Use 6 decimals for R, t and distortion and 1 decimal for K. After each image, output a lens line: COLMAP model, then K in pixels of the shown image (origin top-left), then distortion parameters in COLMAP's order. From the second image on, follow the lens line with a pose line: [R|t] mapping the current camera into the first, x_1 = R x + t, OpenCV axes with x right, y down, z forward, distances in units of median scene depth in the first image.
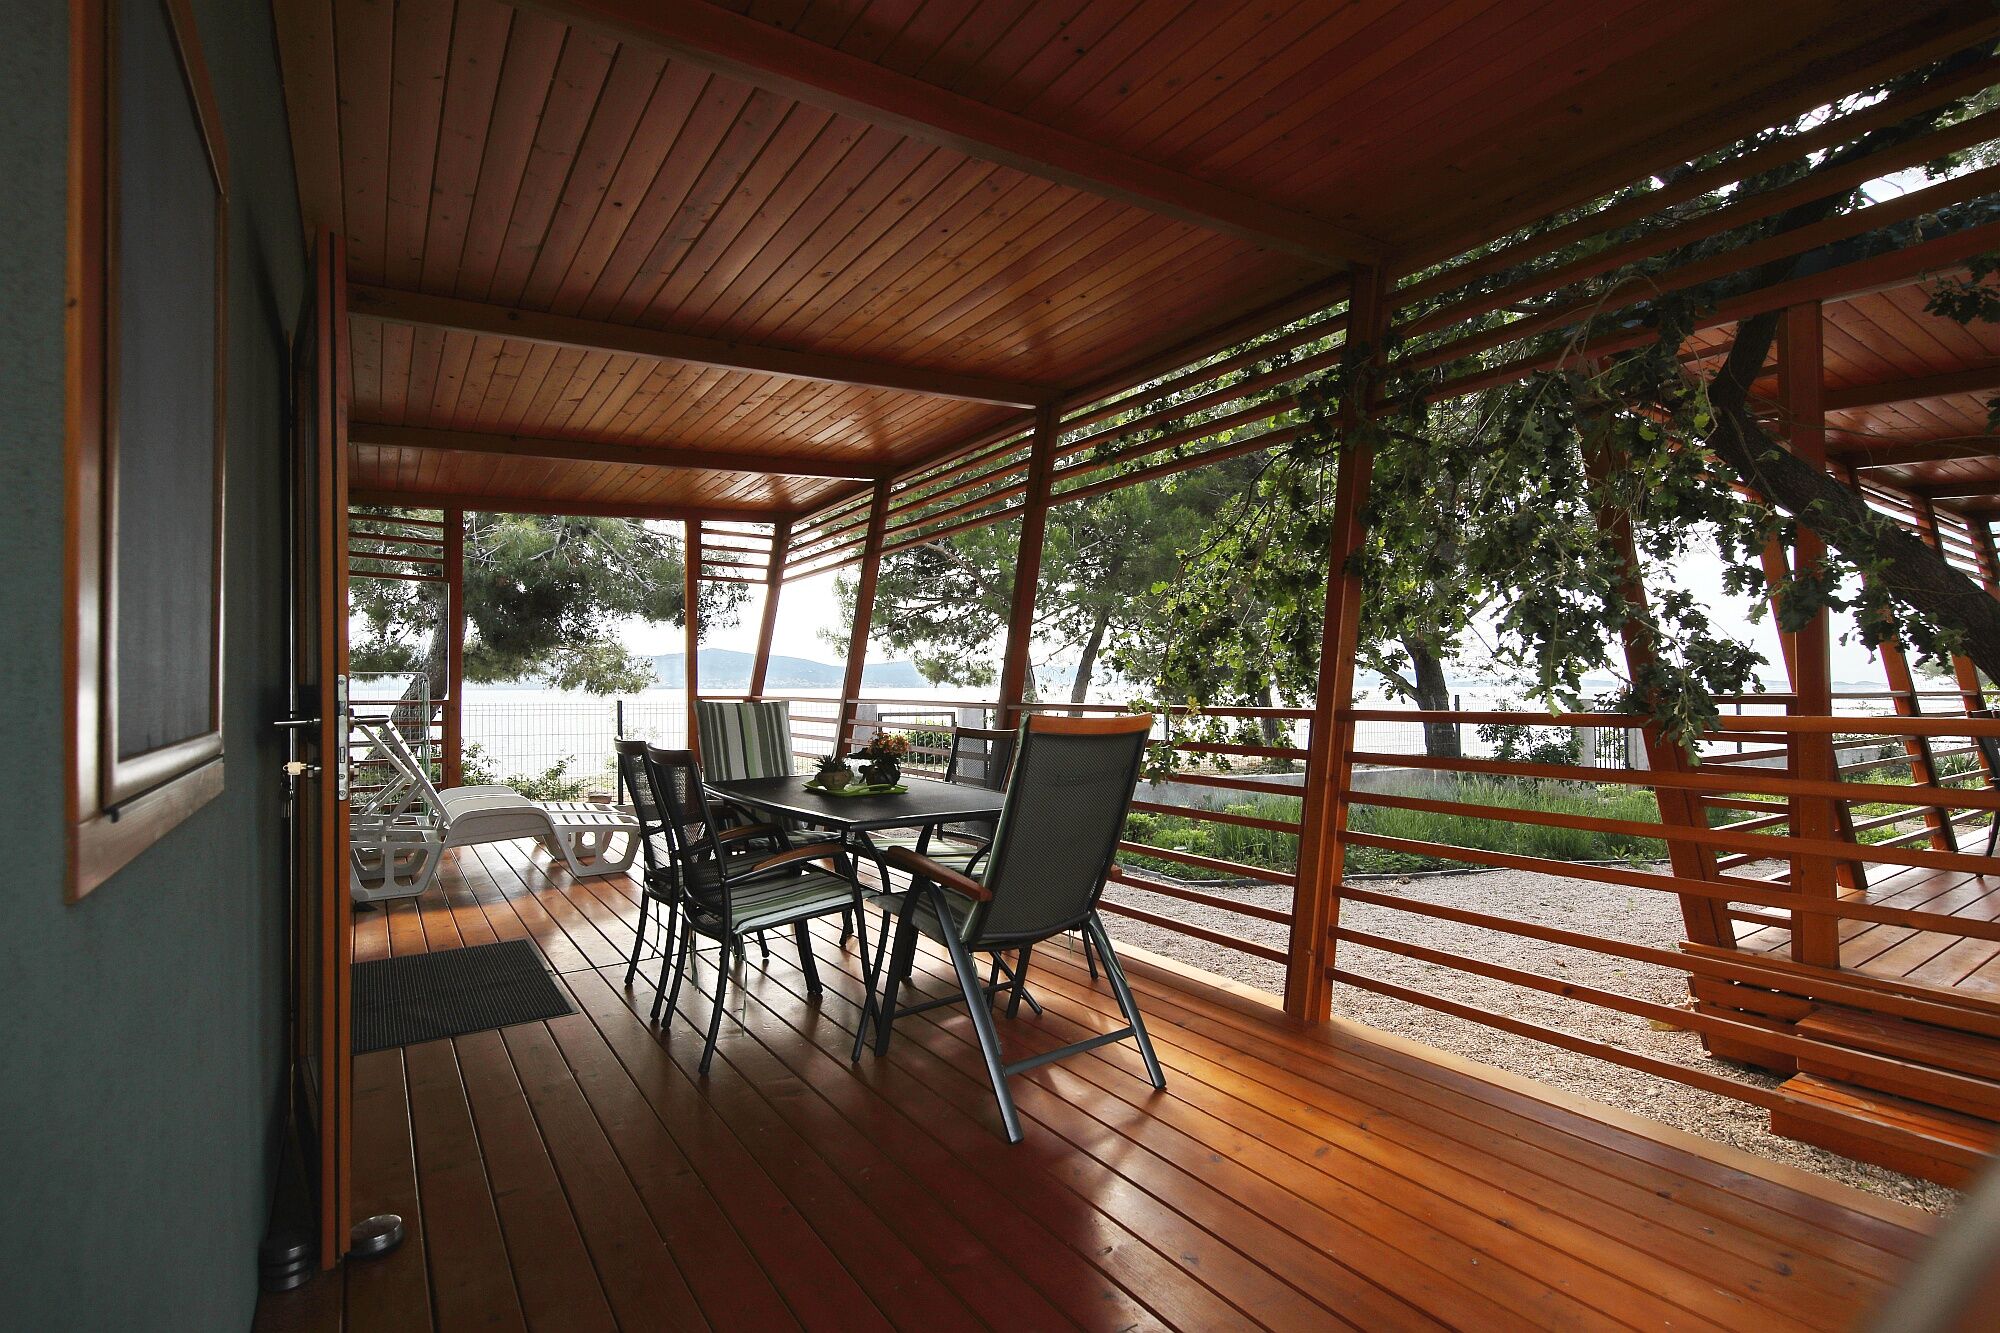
lens RADIAL K [[937.3, 0, 992.4], [0, 937.3, 678.9], [0, 0, 1]] dist [-0.003554, -0.000483]
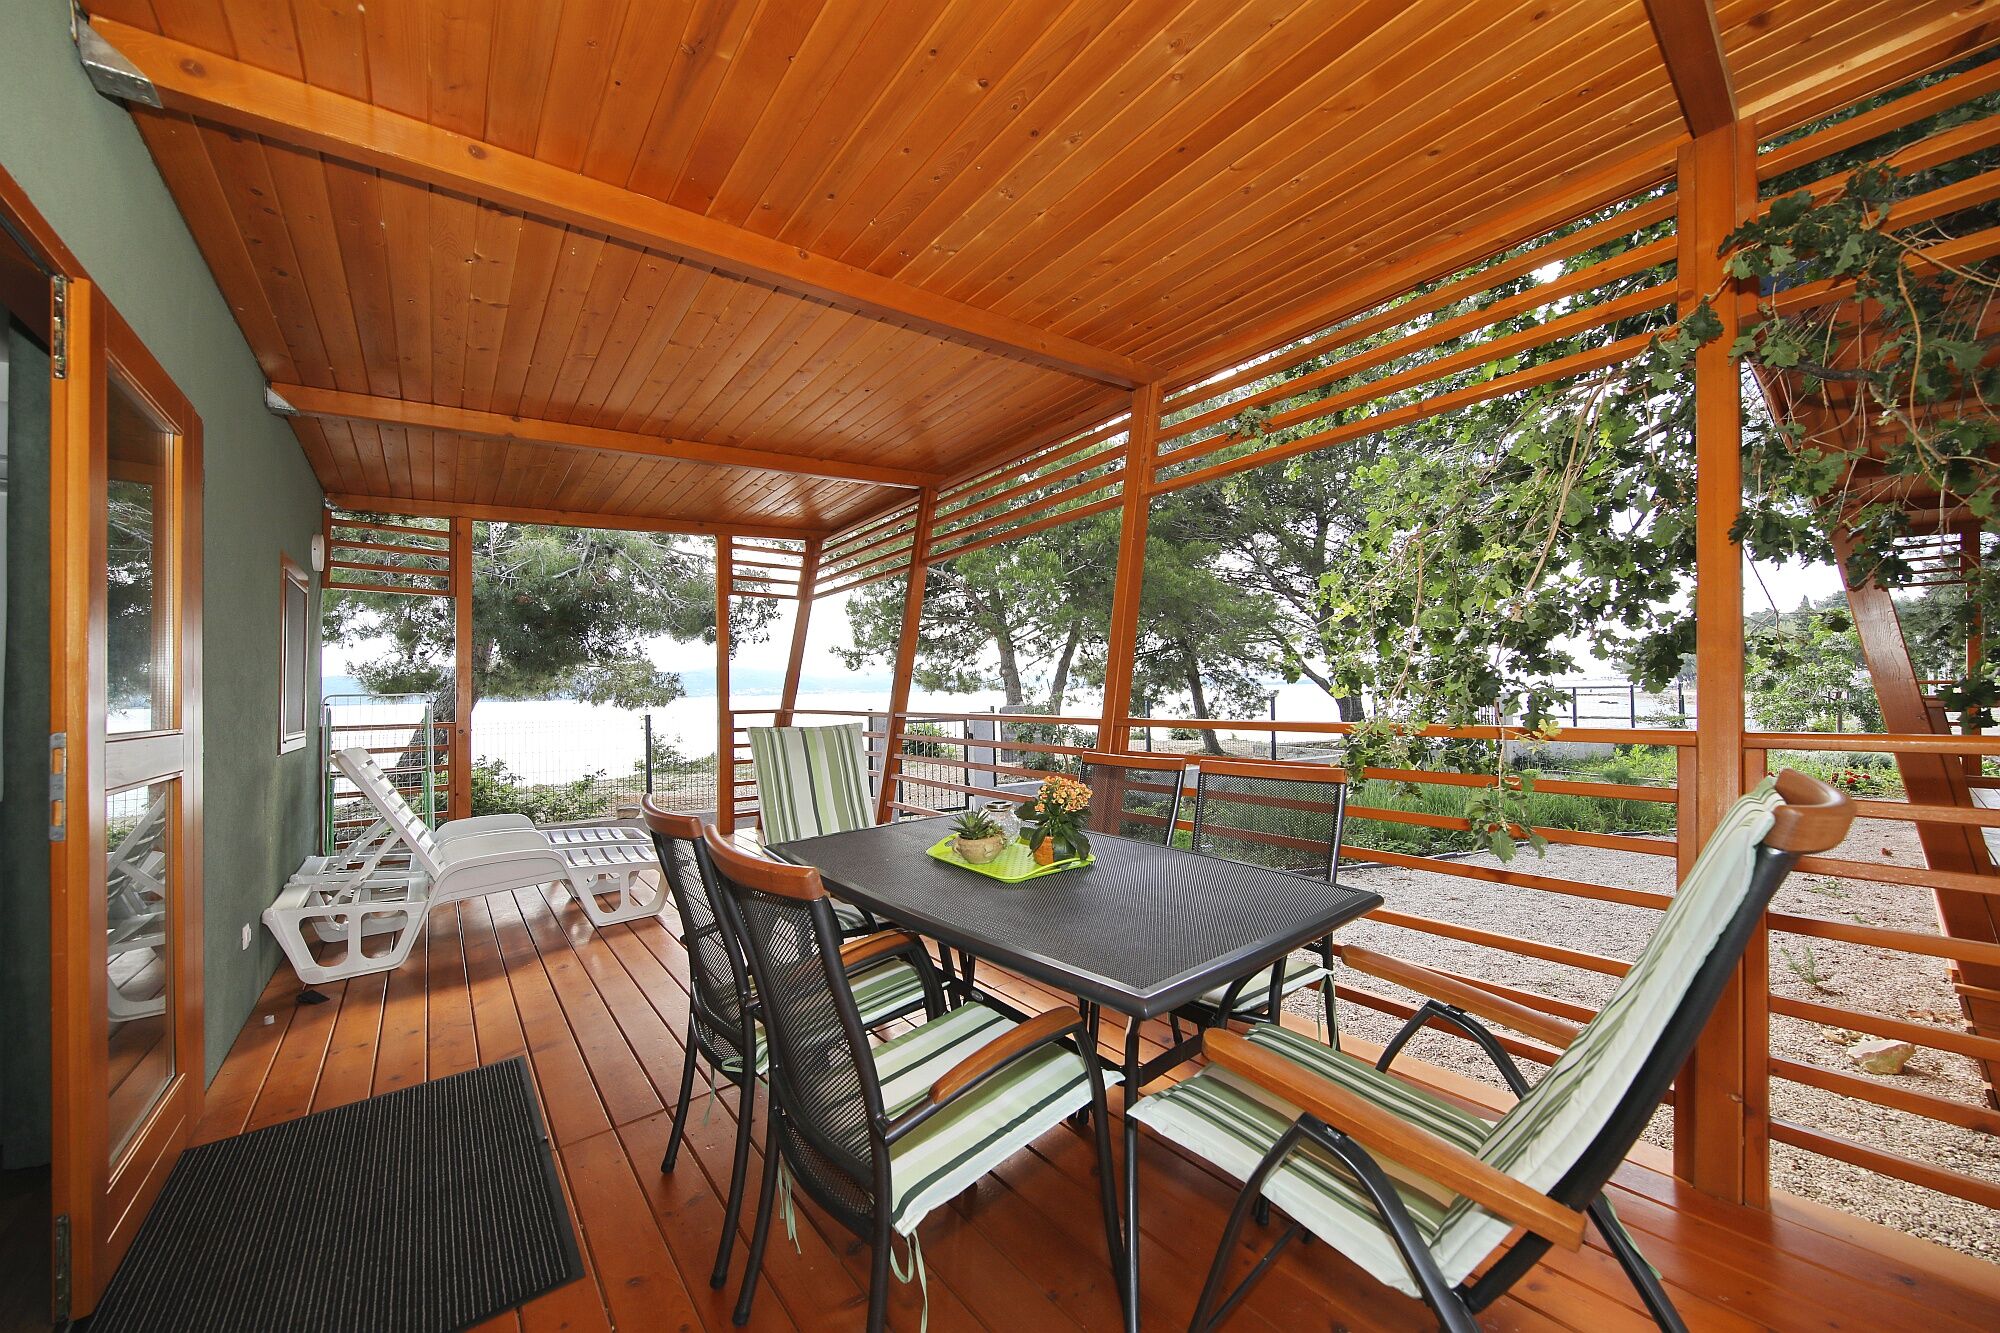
lens RADIAL K [[699.8, 0, 1015.8], [0, 699.8, 667.5], [0, 0, 1]] dist [0.000055, -0.000023]
pose [[0.994289, -0.014965, 0.105666, -0.080207], [0.017503, 0.999579, -0.023127, -0.004612], [-0.105275, 0.024844, 0.994133, 0.200603]]
